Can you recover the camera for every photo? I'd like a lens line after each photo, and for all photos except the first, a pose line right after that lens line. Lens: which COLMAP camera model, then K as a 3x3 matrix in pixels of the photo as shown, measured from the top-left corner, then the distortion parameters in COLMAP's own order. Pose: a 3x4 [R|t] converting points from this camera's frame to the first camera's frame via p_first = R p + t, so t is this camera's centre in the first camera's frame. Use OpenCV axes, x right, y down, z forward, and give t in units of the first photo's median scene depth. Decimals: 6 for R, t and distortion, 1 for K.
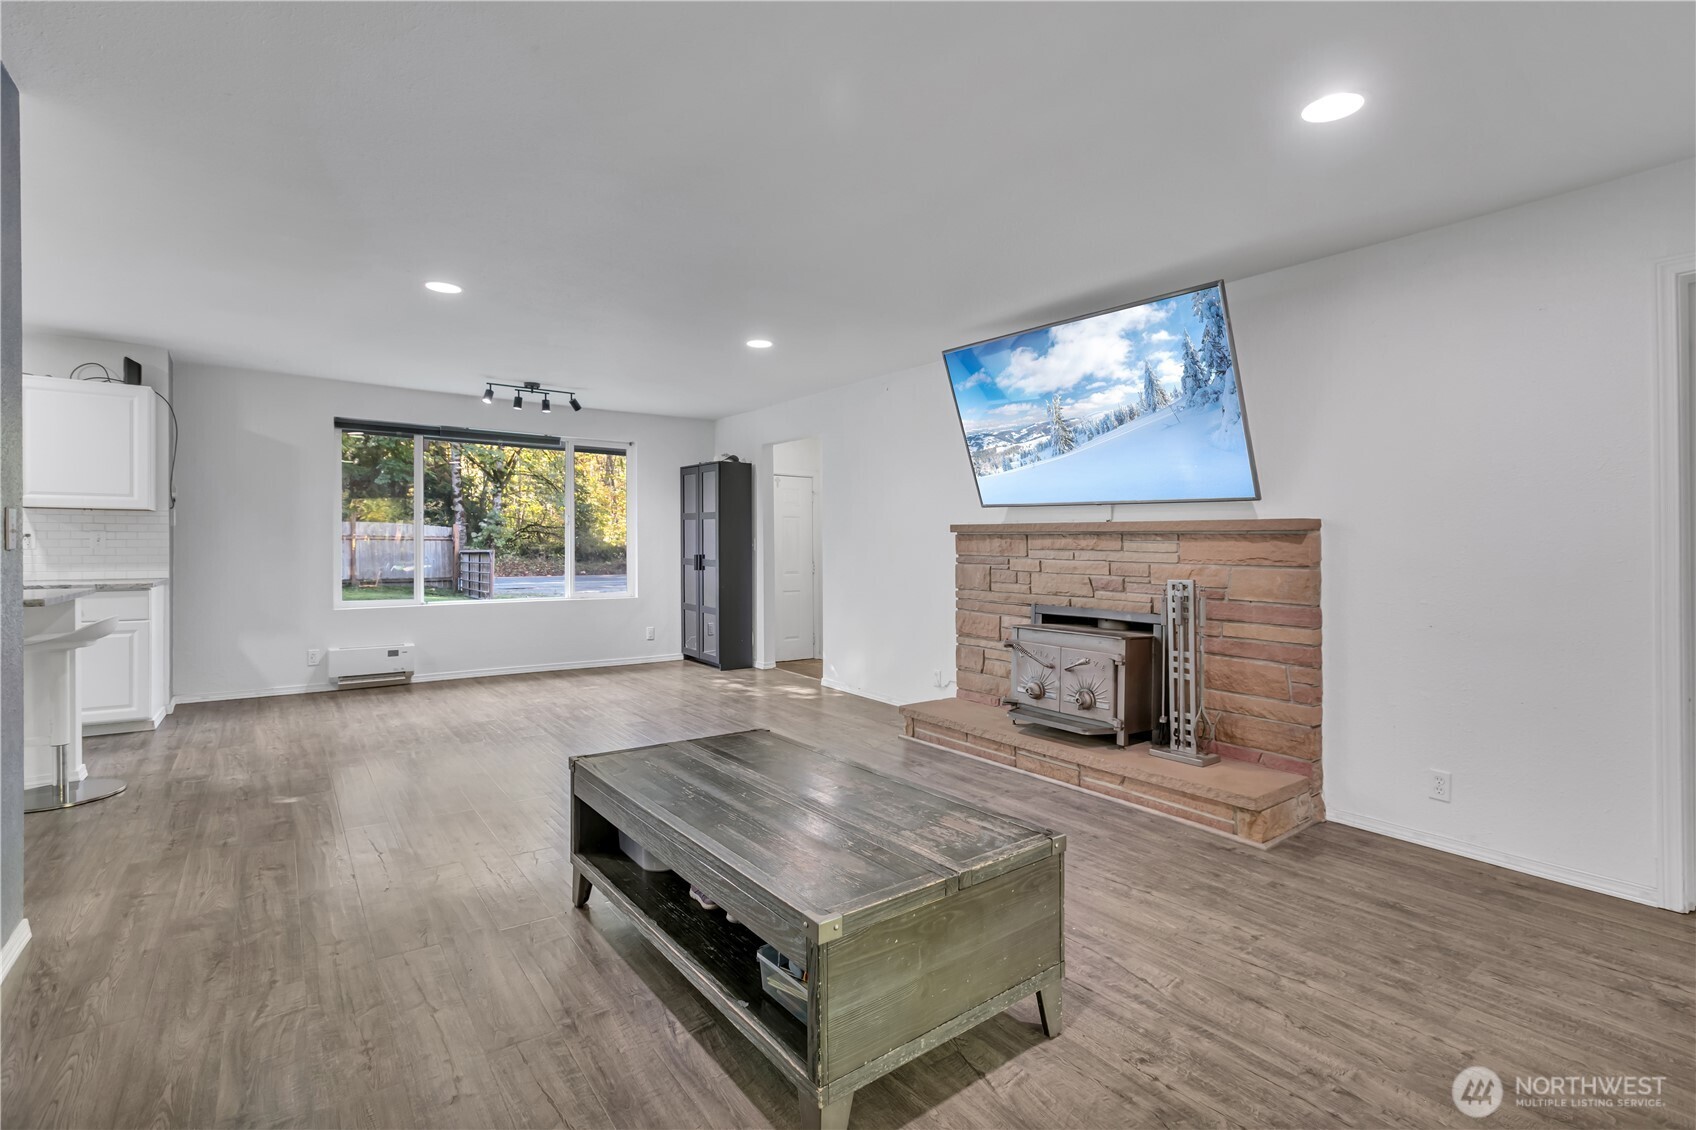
lens RADIAL K [[795.1, 0, 848.5], [0, 795.1, 536.4], [0, 0, 1]] dist [-0.000027, -0.000385]
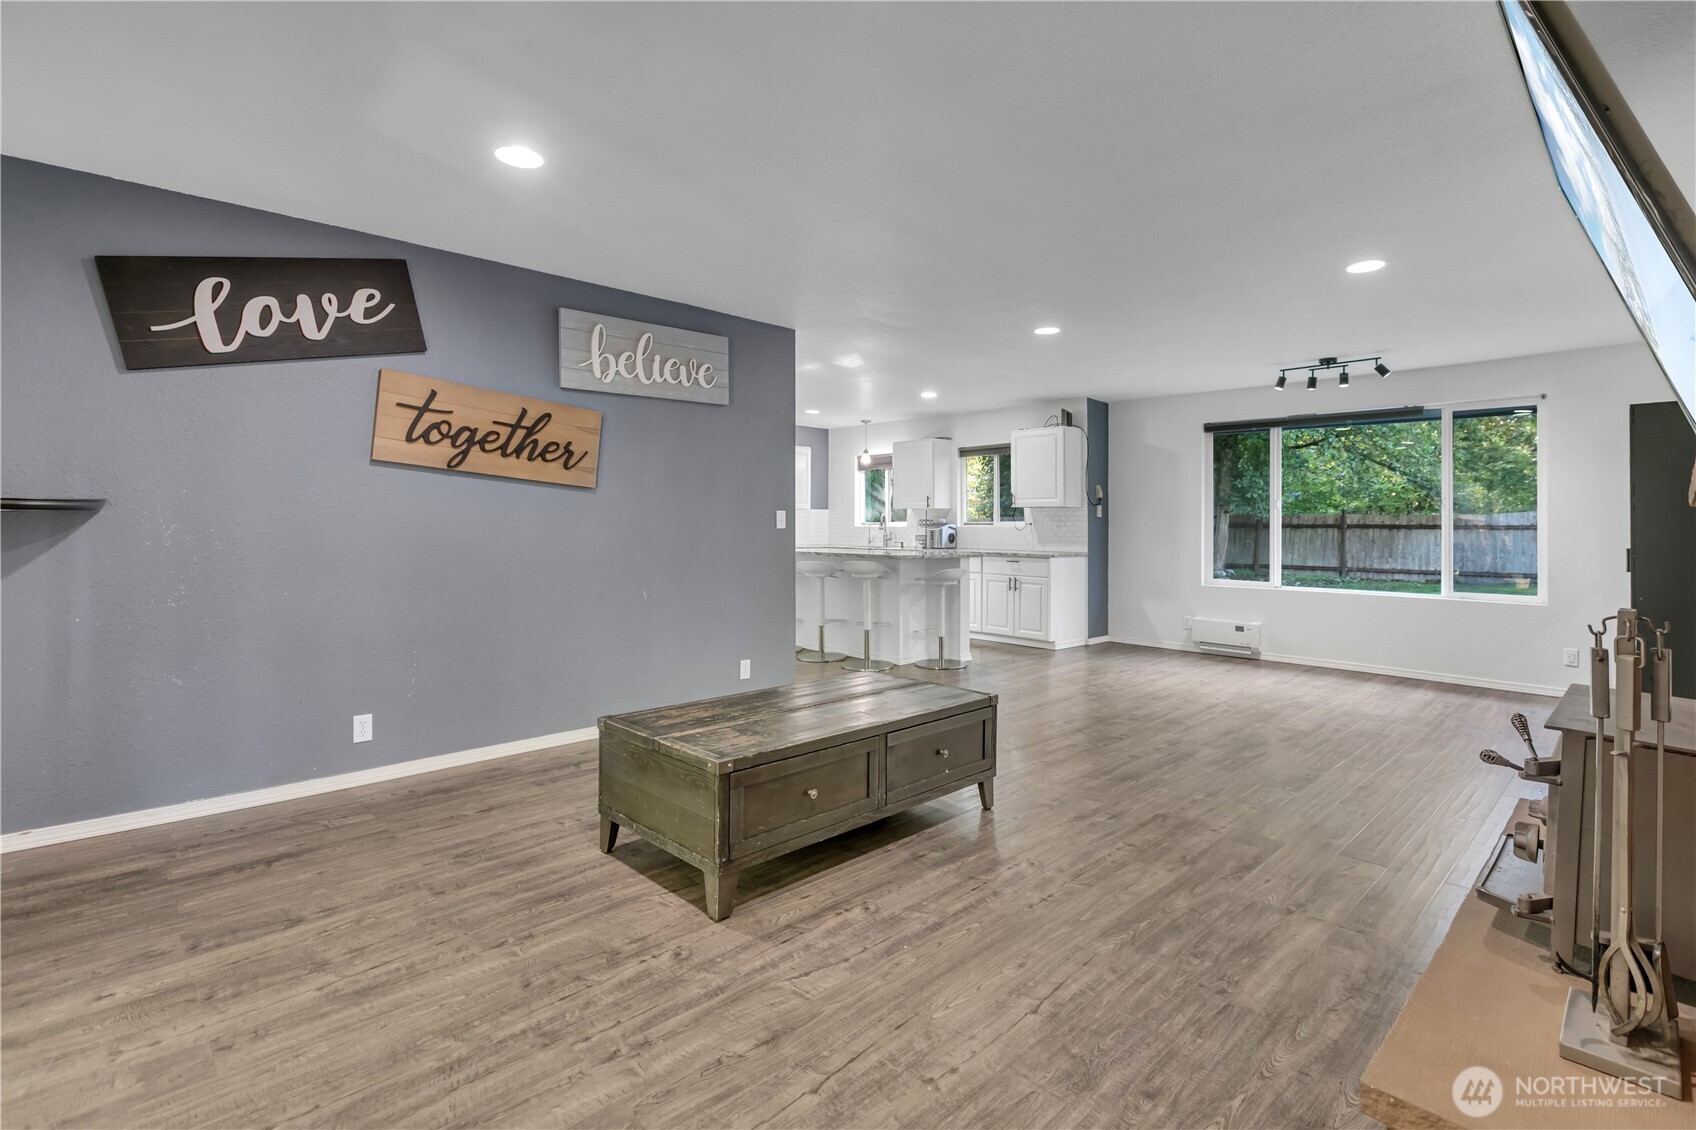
lens RADIAL K [[795.1, 0, 848.5], [0, 795.1, 536.4], [0, 0, 1]] dist [-0.000027, -0.000385]
pose [[0.109624, 0.007910, -0.993942, 1.037155], [0.002329, 0.999964, 0.008215, 0.015944], [0.993970, -0.003216, 0.109601, 0.740605]]
